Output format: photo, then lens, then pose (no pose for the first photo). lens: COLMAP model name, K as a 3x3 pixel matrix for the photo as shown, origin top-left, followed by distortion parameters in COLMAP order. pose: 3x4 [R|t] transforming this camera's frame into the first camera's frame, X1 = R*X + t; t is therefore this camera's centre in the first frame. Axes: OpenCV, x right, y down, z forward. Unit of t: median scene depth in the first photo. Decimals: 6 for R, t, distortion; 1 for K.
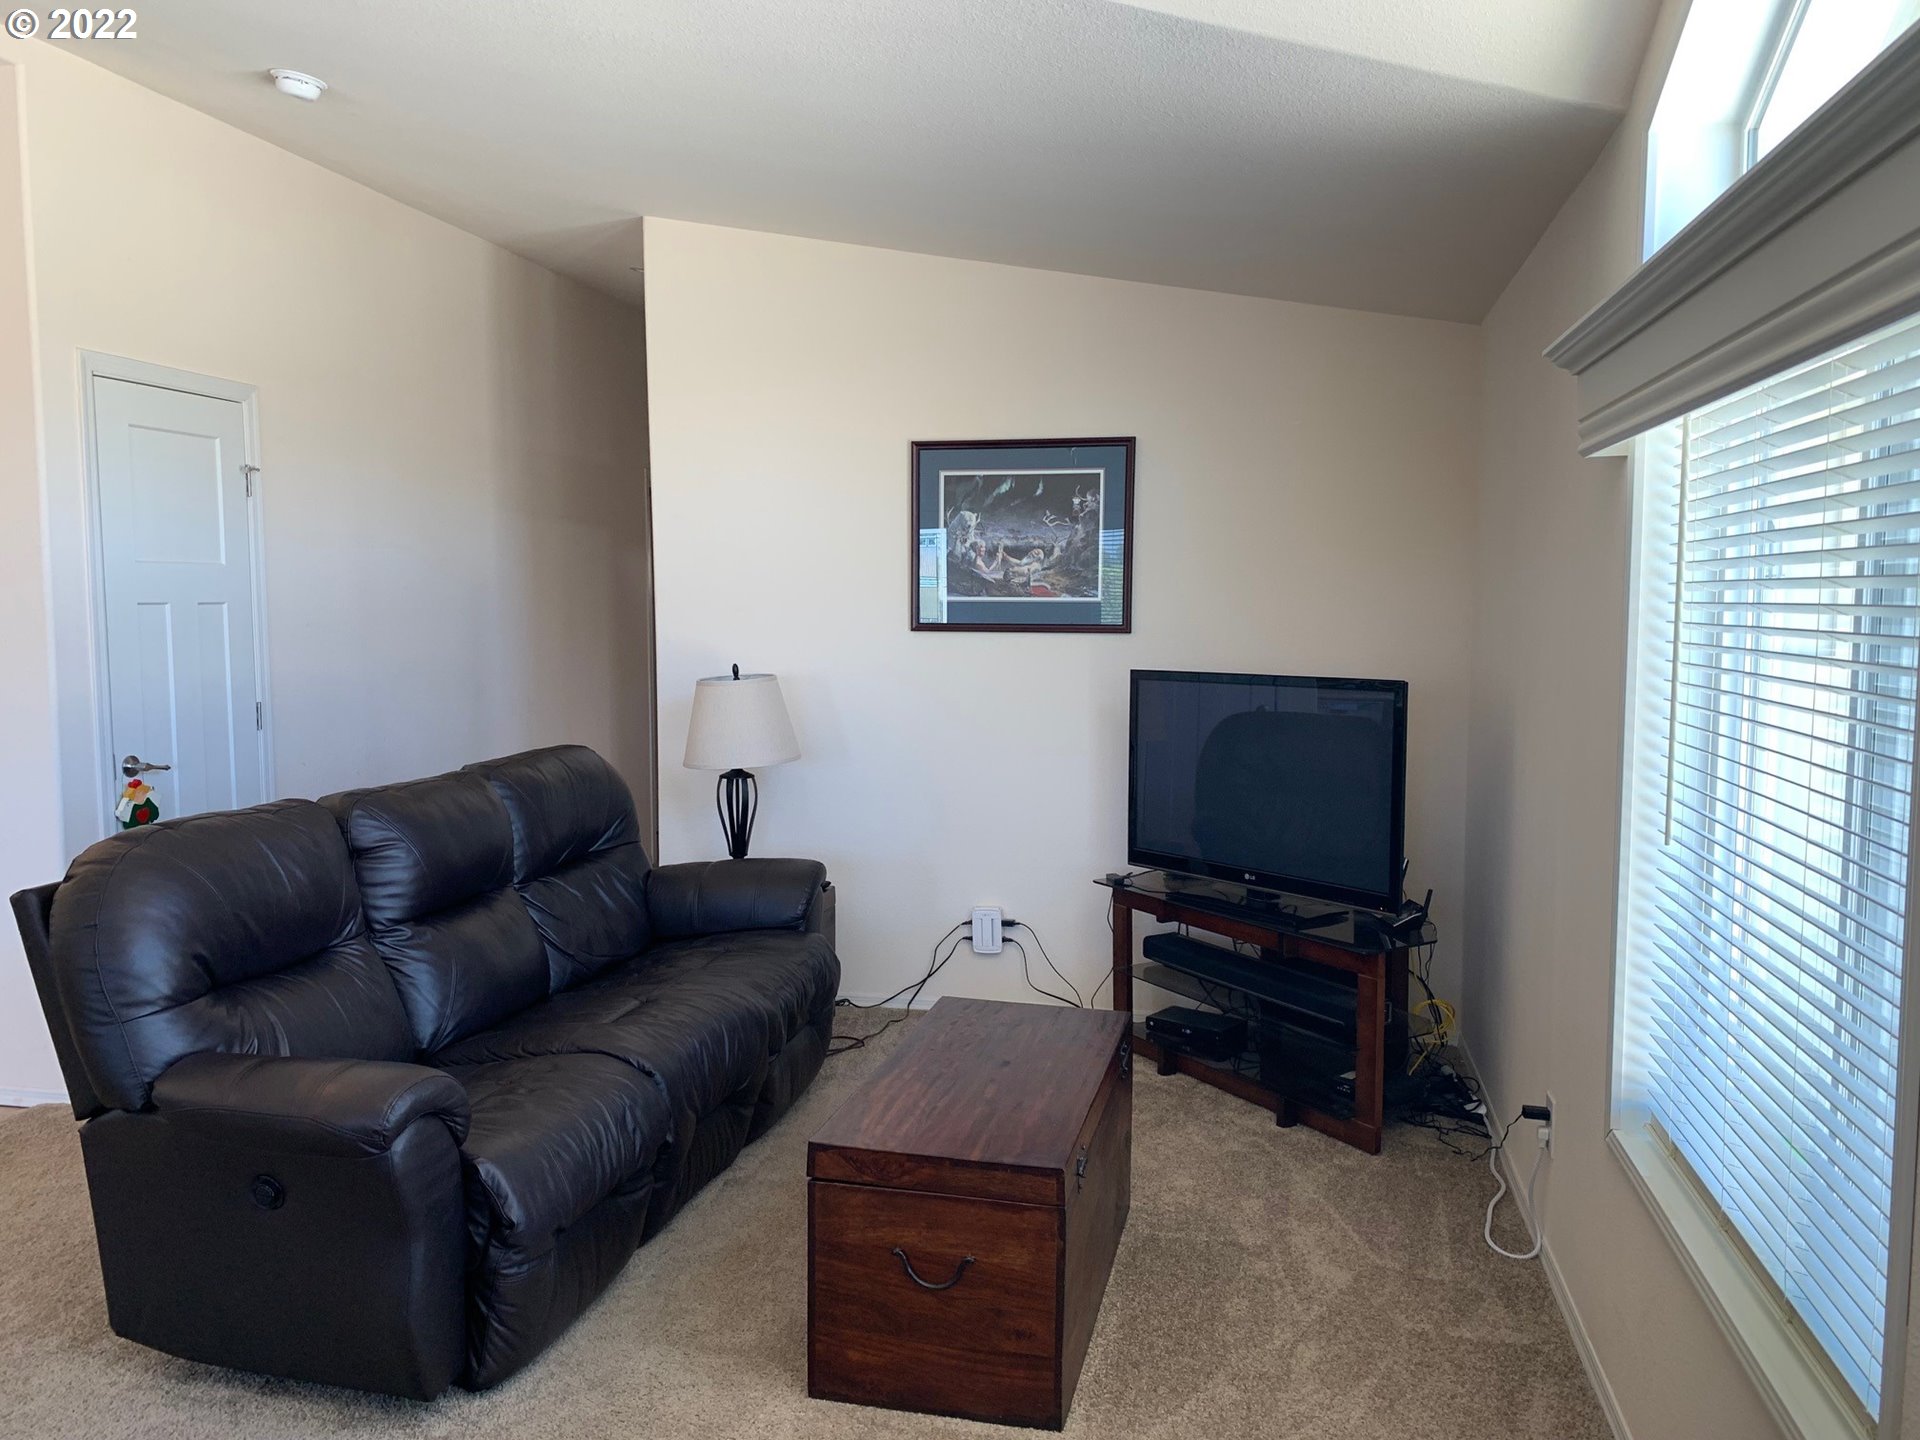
lens RADIAL K [[1462.3, 0, 958.6], [0, 1462.3, 737.1], [0, 0, 1]] dist [0.038707, -0.035596]
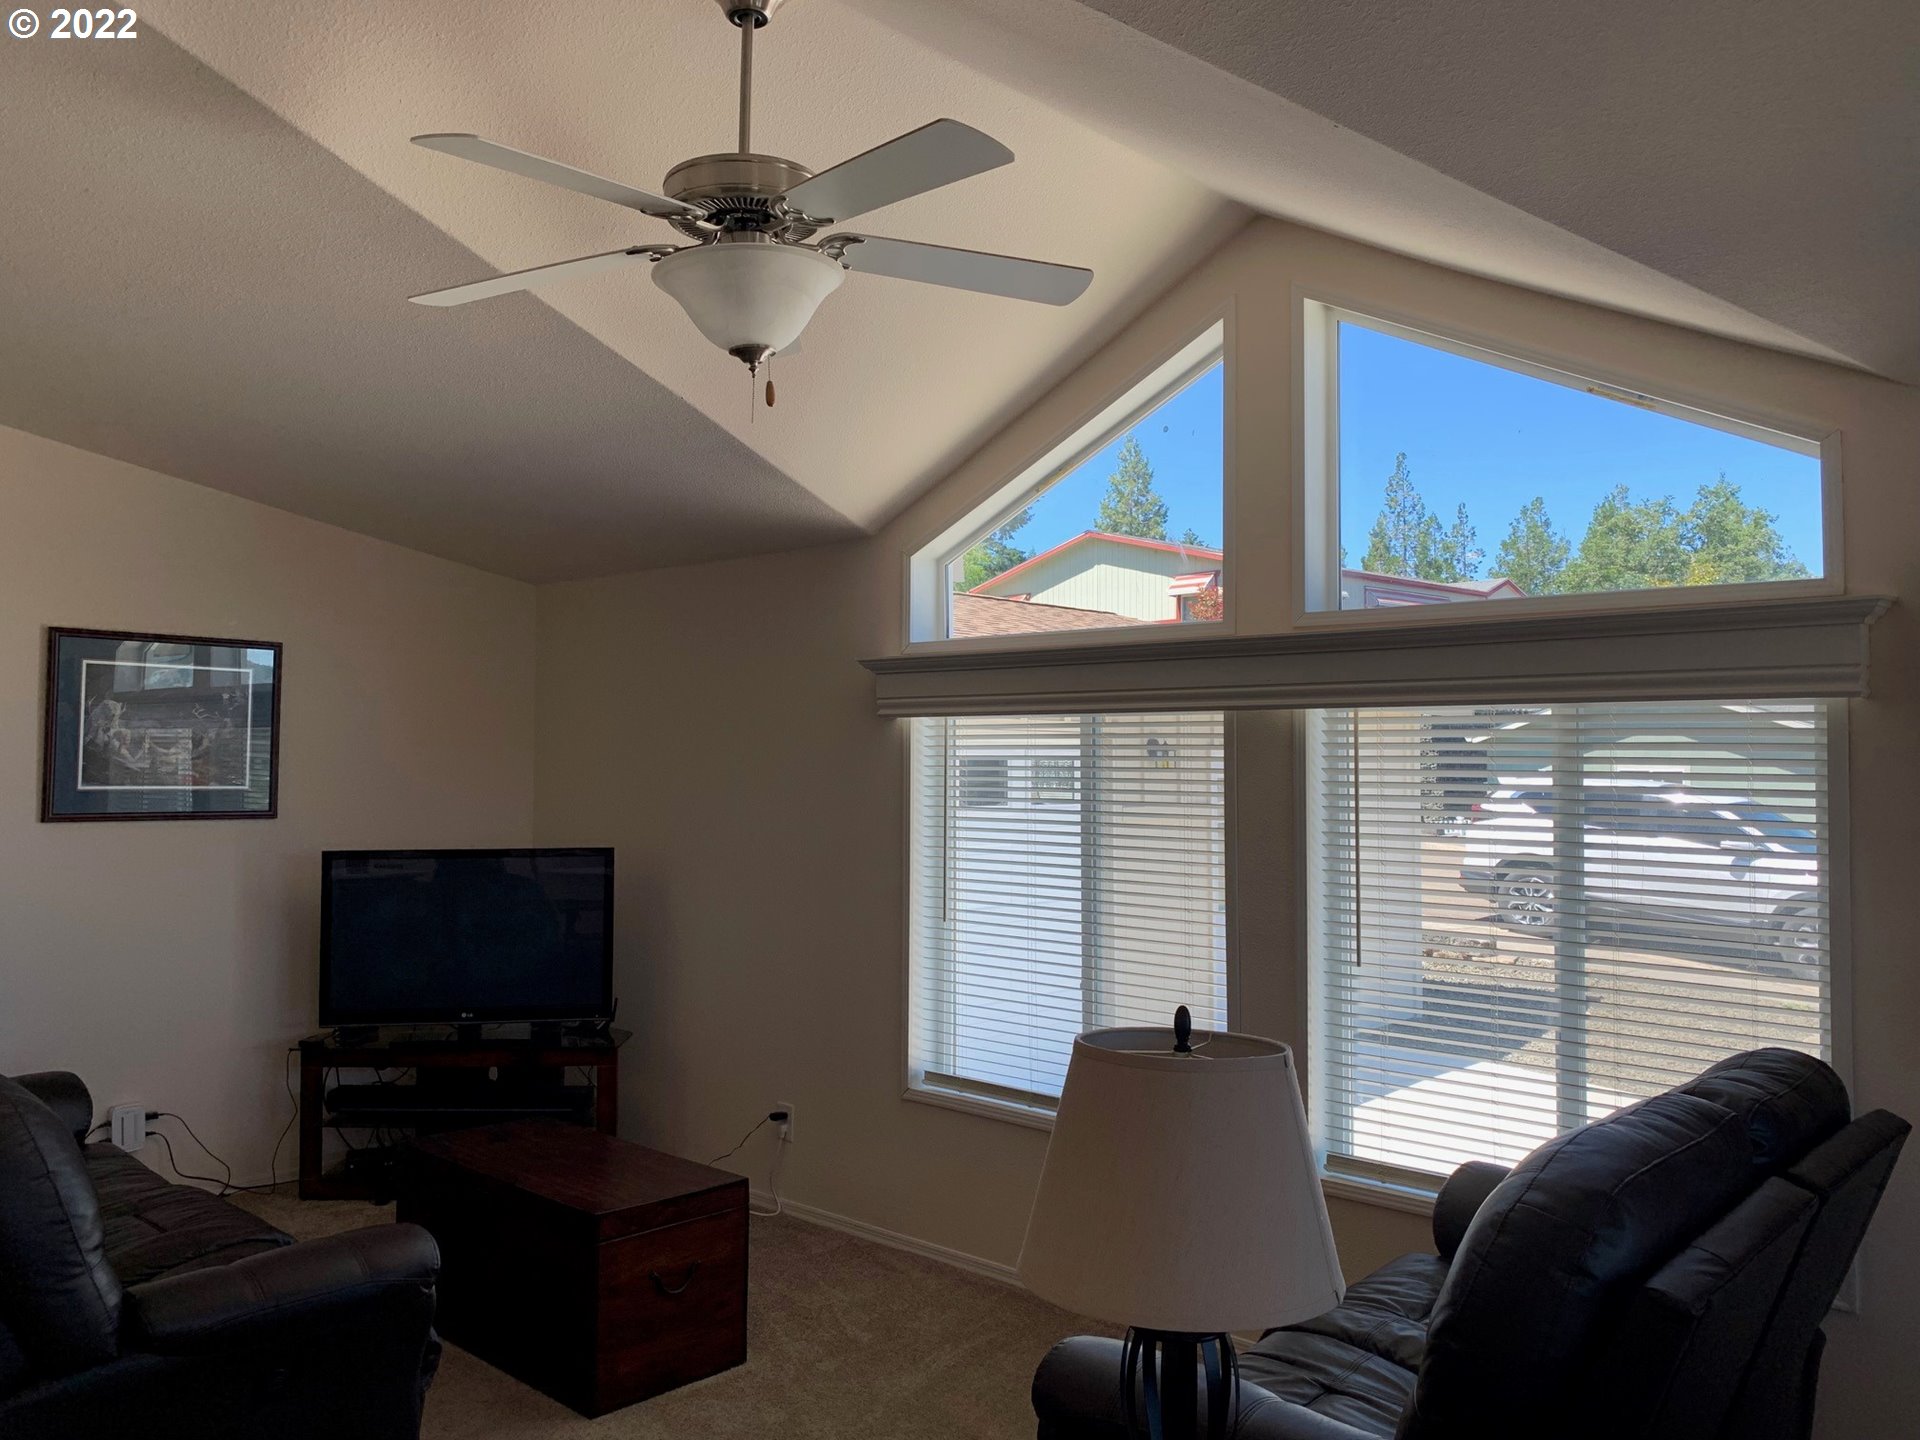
lens RADIAL K [[1462.3, 0, 956.0], [0, 1462.3, 715.9], [0, 0, 1]] dist [0.038707, -0.035596]
pose [[0.499056, 0.033179, 0.865934, -0.580111], [0.076405, 0.993690, -0.082109, -0.017902], [-0.863195, 0.107139, 0.493372, 0.012063]]
